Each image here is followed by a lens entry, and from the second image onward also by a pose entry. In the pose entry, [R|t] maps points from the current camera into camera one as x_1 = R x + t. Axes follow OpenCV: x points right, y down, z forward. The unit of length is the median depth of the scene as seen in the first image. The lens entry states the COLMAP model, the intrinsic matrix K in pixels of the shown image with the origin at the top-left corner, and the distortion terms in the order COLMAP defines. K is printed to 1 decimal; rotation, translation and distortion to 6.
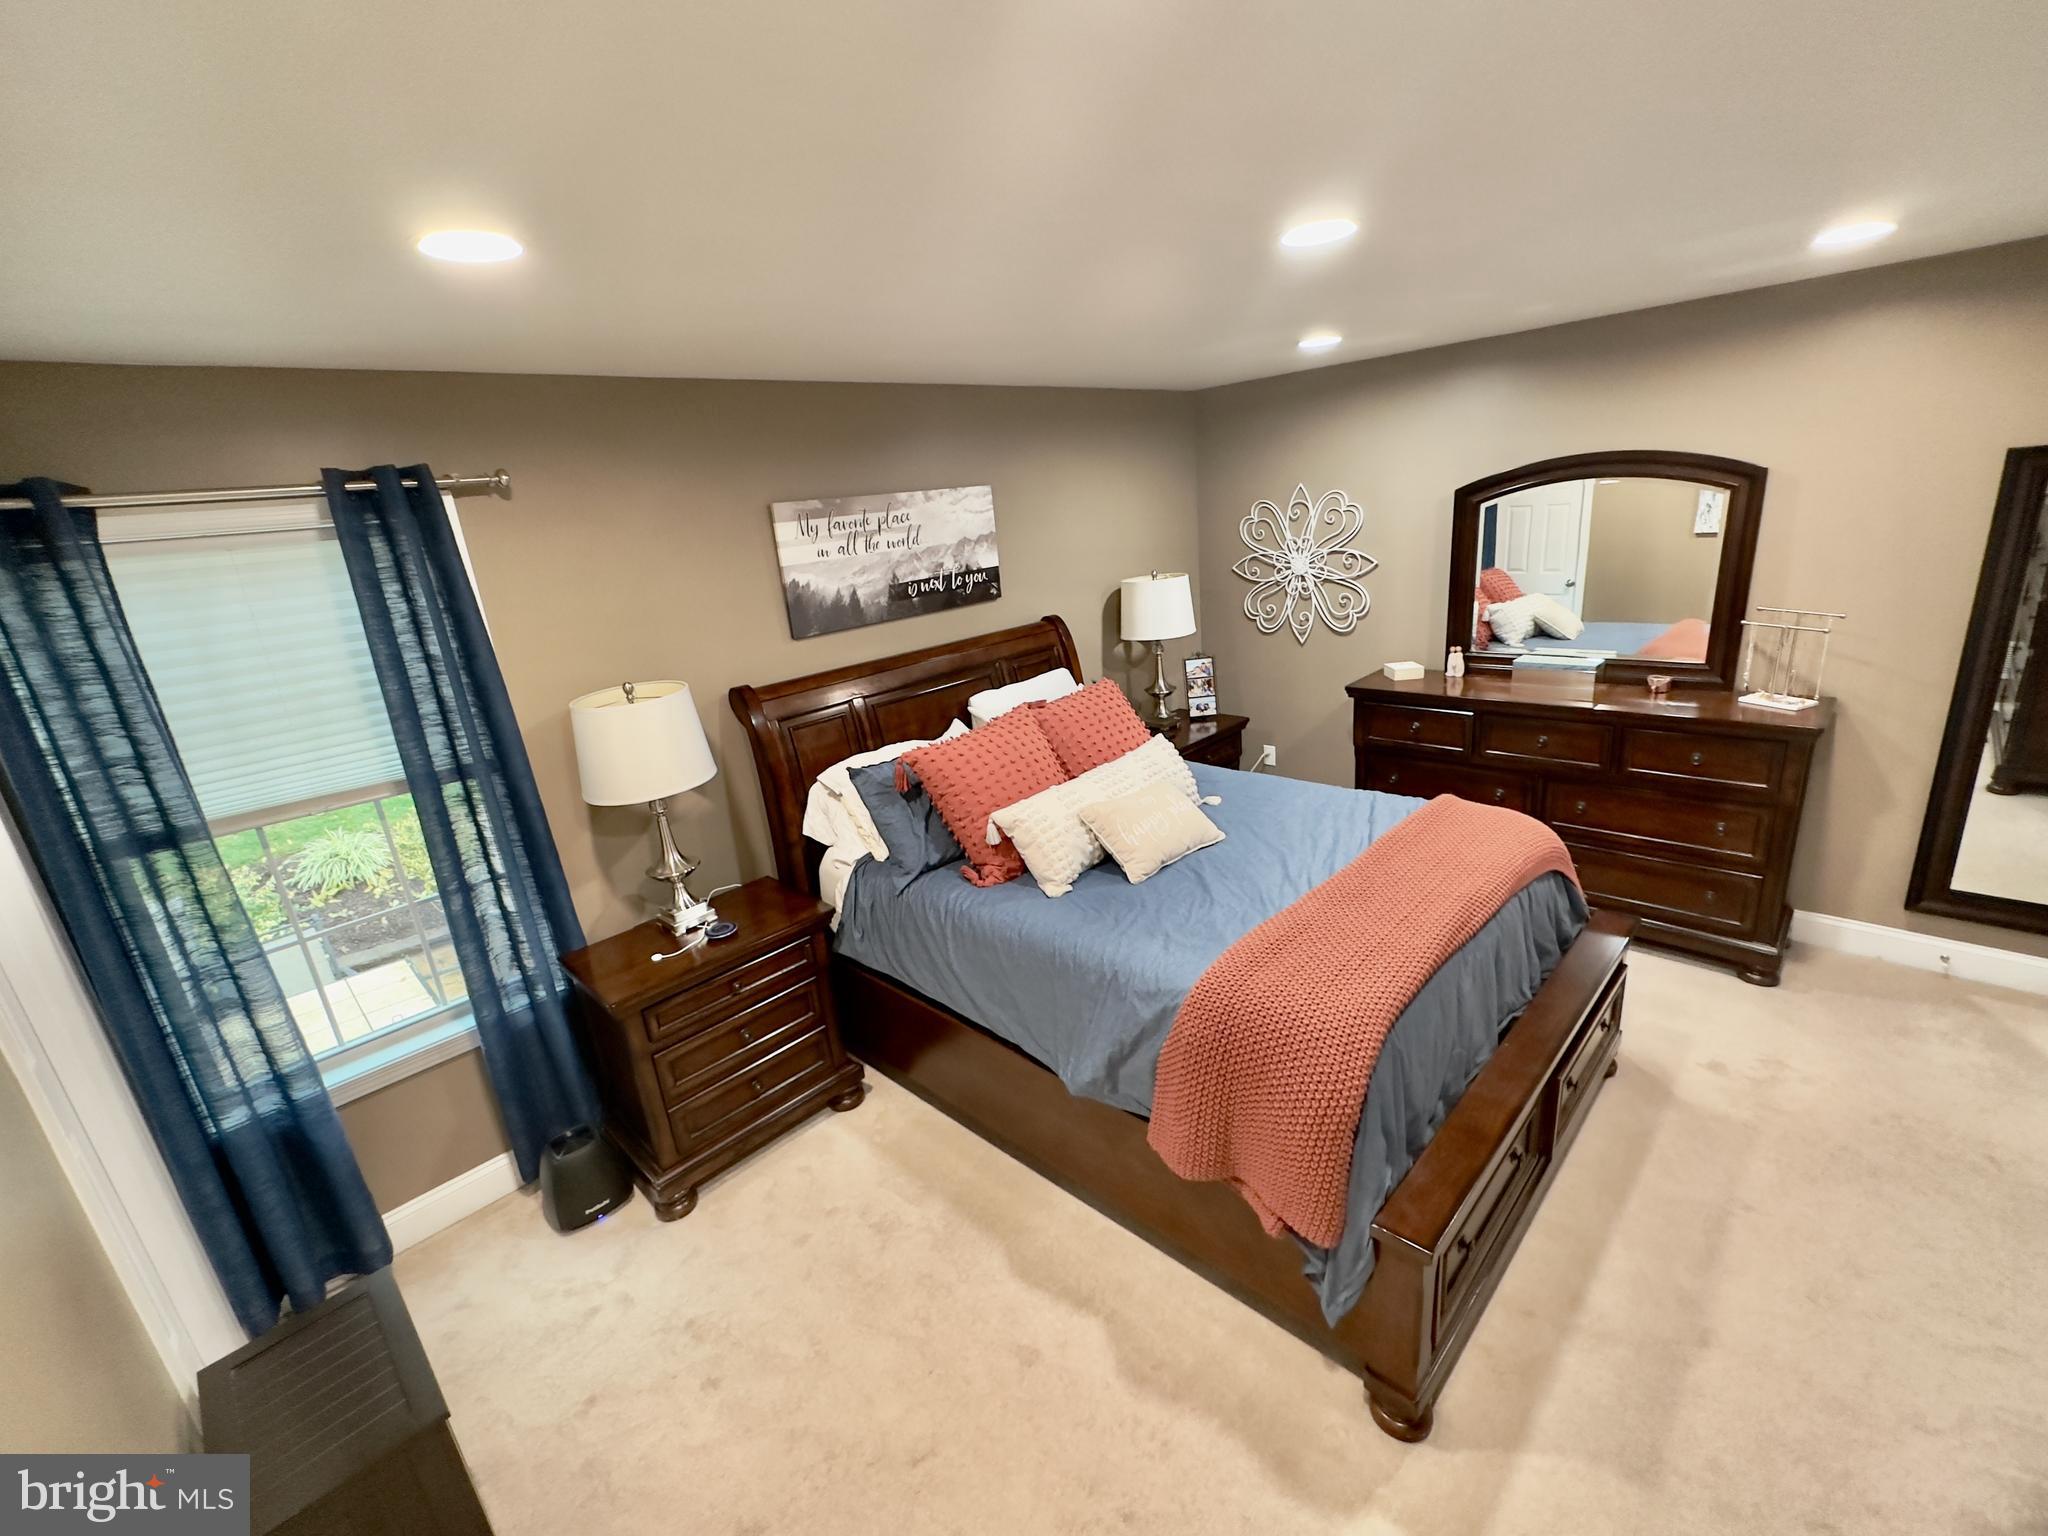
lens RADIAL K [[871.0, 0, 1020.8], [0, 871.0, 772.7], [0, 0, 1]] dist [0.000852, 0.000301]
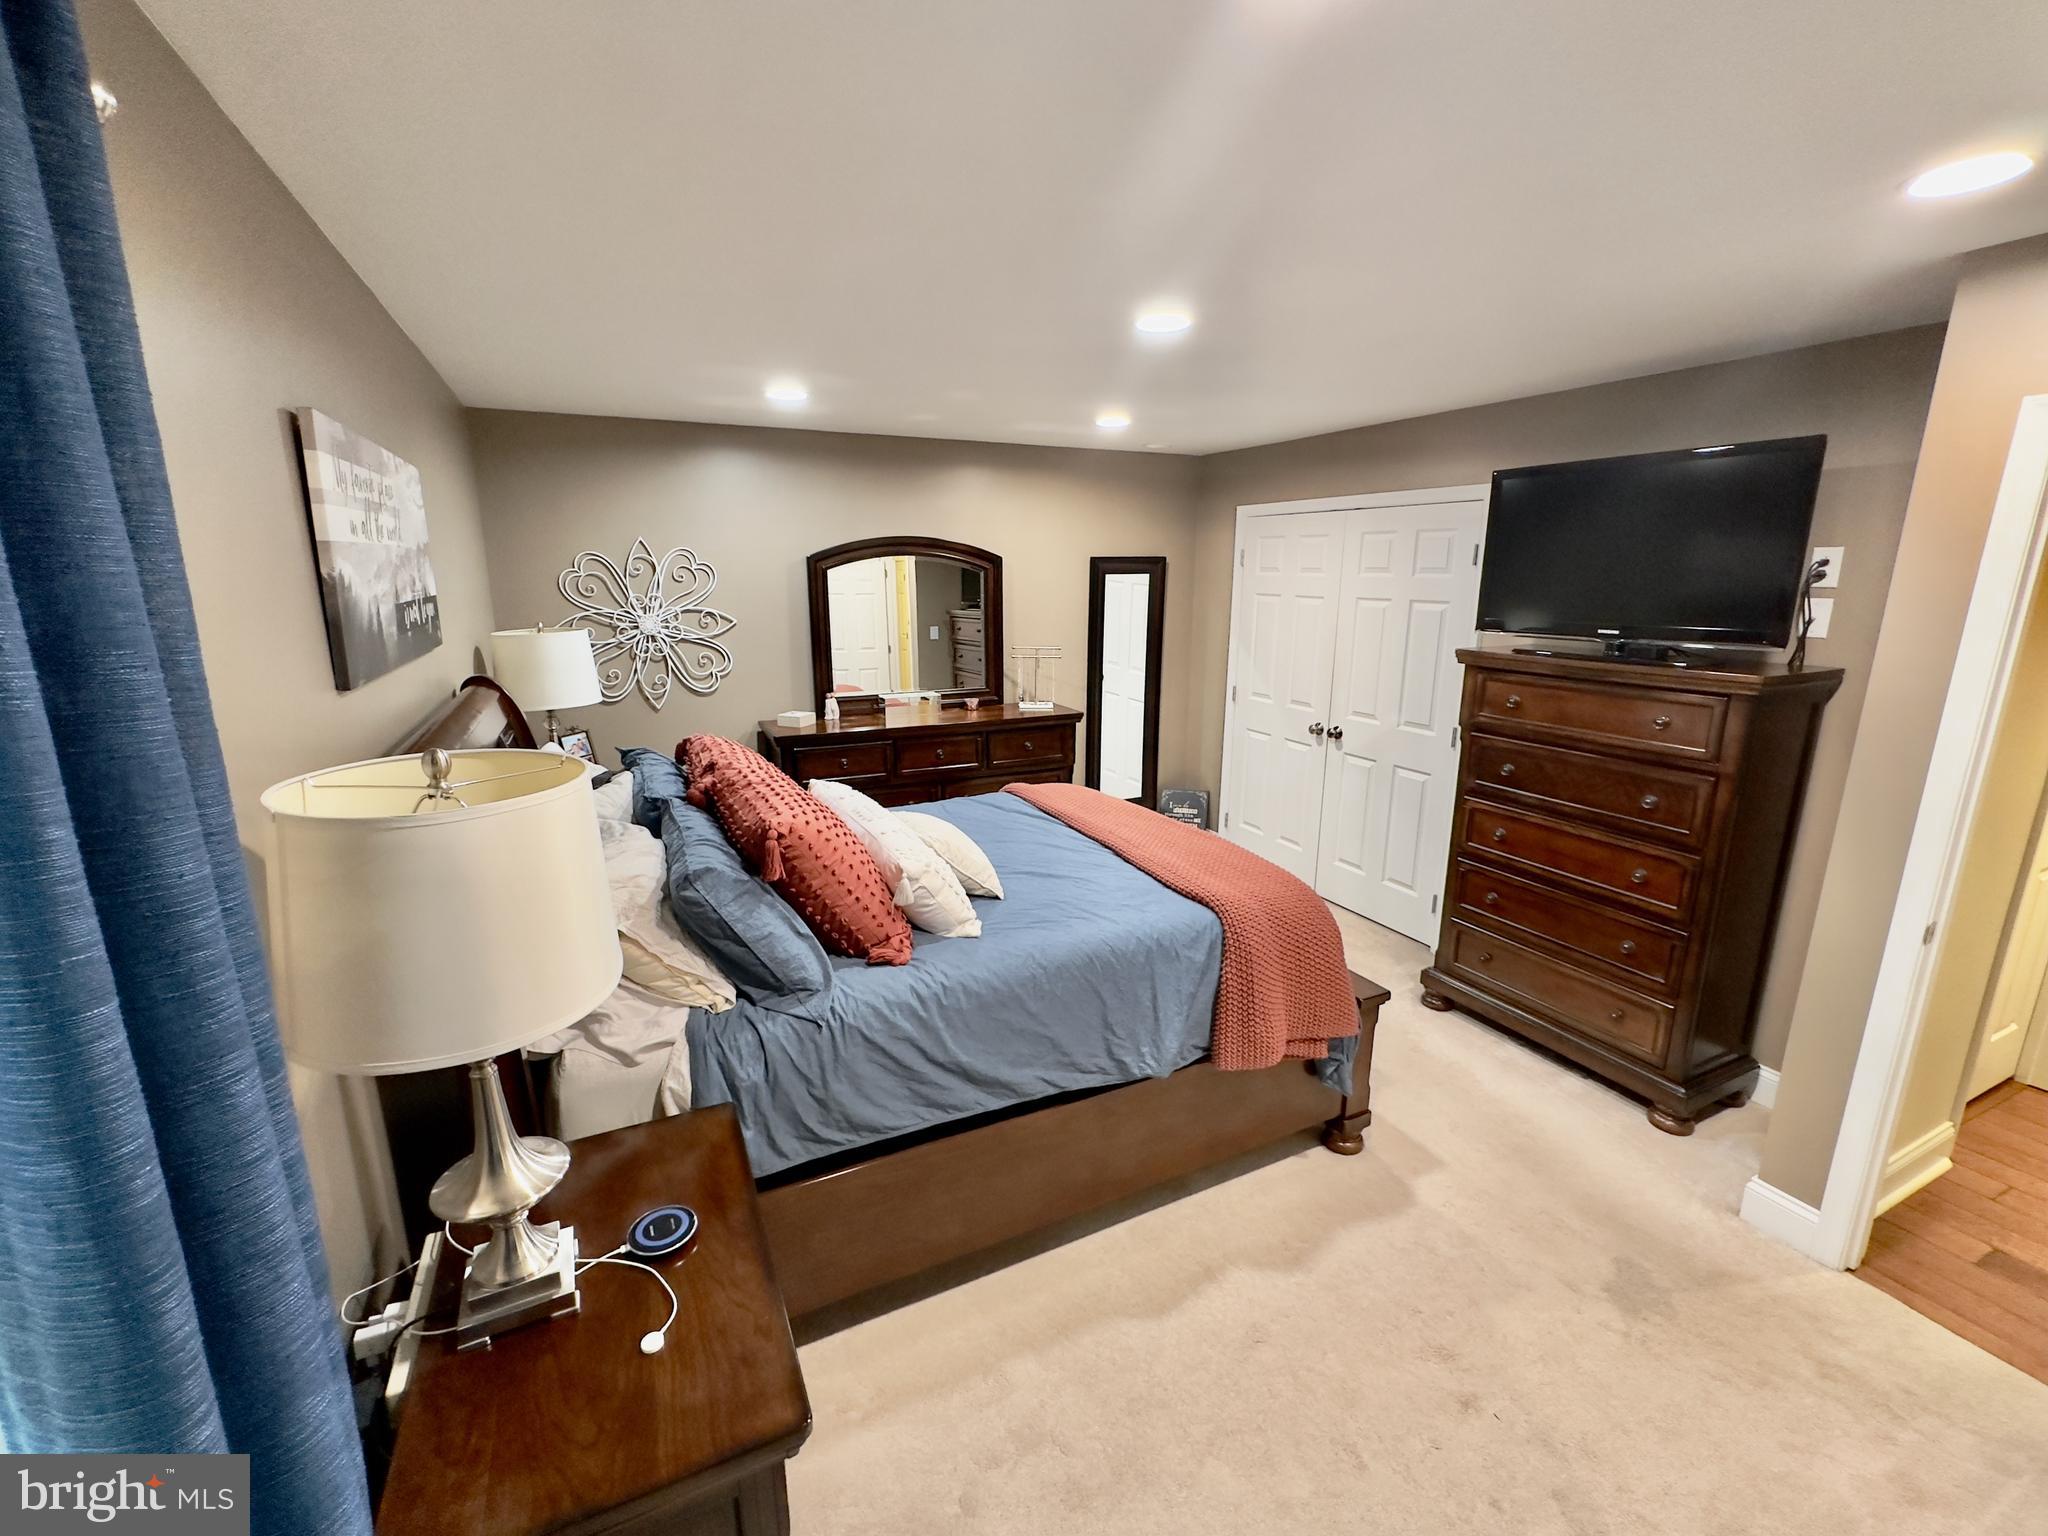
lens RADIAL K [[871.0, 0, 1022.5], [0, 871.0, 767.3], [0, 0, 1]] dist [0.000852, 0.000301]
pose [[0.335225, -0.117746, 0.934751, -0.536366], [0.252956, 0.966978, 0.031090, -0.025814], [-0.907545, 0.226029, 0.353939, 0.435238]]
